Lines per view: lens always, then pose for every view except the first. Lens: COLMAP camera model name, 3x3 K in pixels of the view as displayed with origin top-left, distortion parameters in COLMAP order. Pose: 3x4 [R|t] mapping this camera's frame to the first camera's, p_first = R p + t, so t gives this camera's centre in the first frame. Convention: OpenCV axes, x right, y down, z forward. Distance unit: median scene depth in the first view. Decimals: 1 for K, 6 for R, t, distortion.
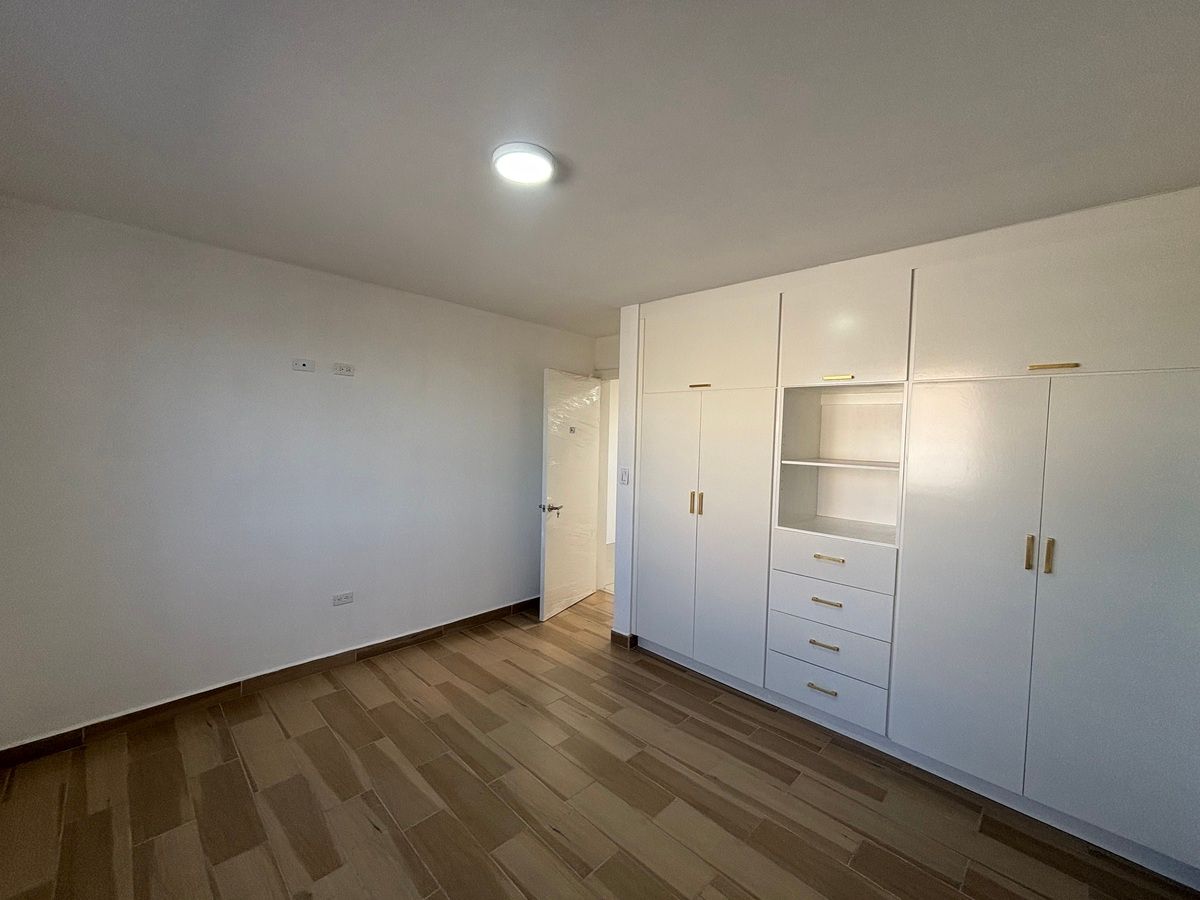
lens RADIAL K [[484.8, 0, 581.6], [0, 484.8, 455.2], [0, 0, 1]] dist [0.004126, -0.001233]
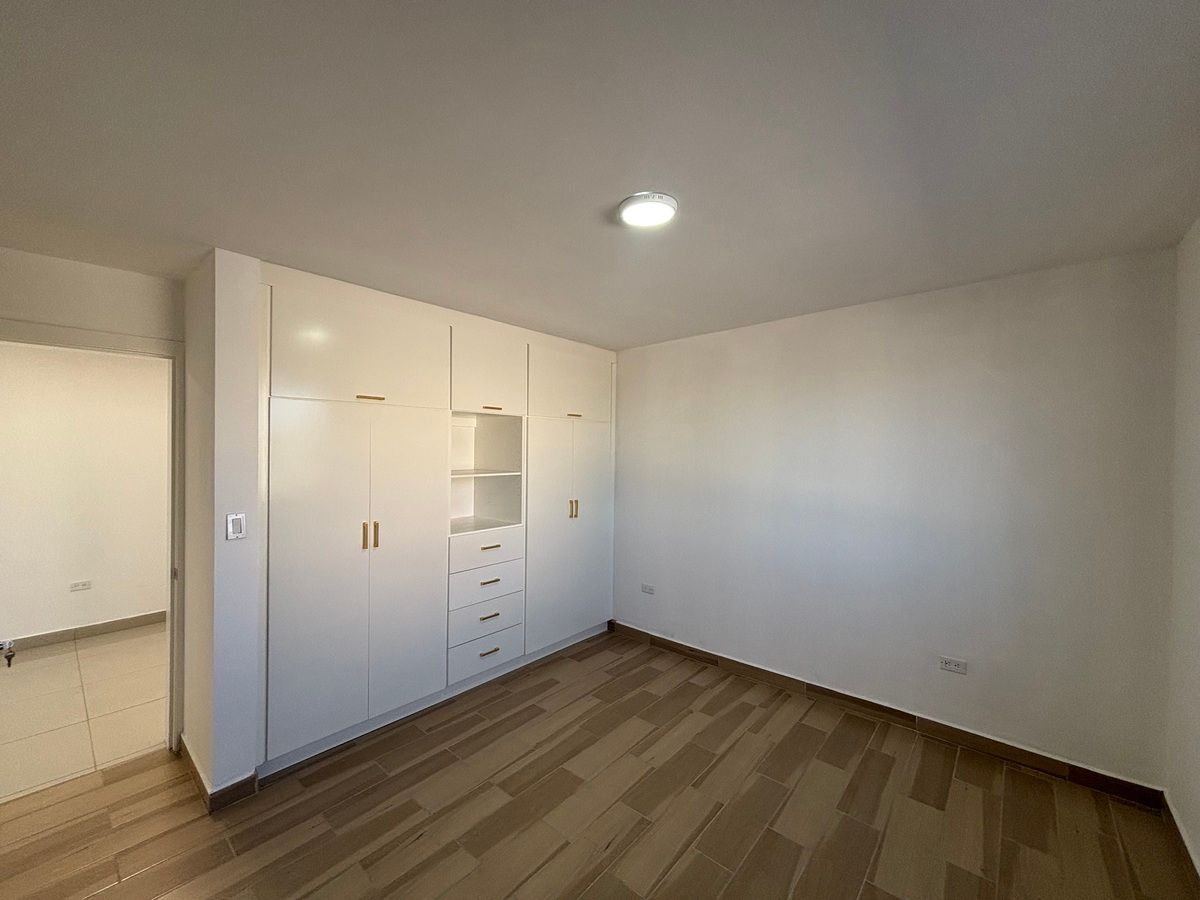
lens RADIAL K [[484.8, 0, 602.9], [0, 484.8, 458.1], [0, 0, 1]] dist [0.004126, -0.001233]
pose [[-0.089482, -0.039315, 0.995212, -0.768635], [0.045716, 0.998005, 0.043536, -0.065409], [-0.994939, 0.049392, -0.087506, 0.785118]]
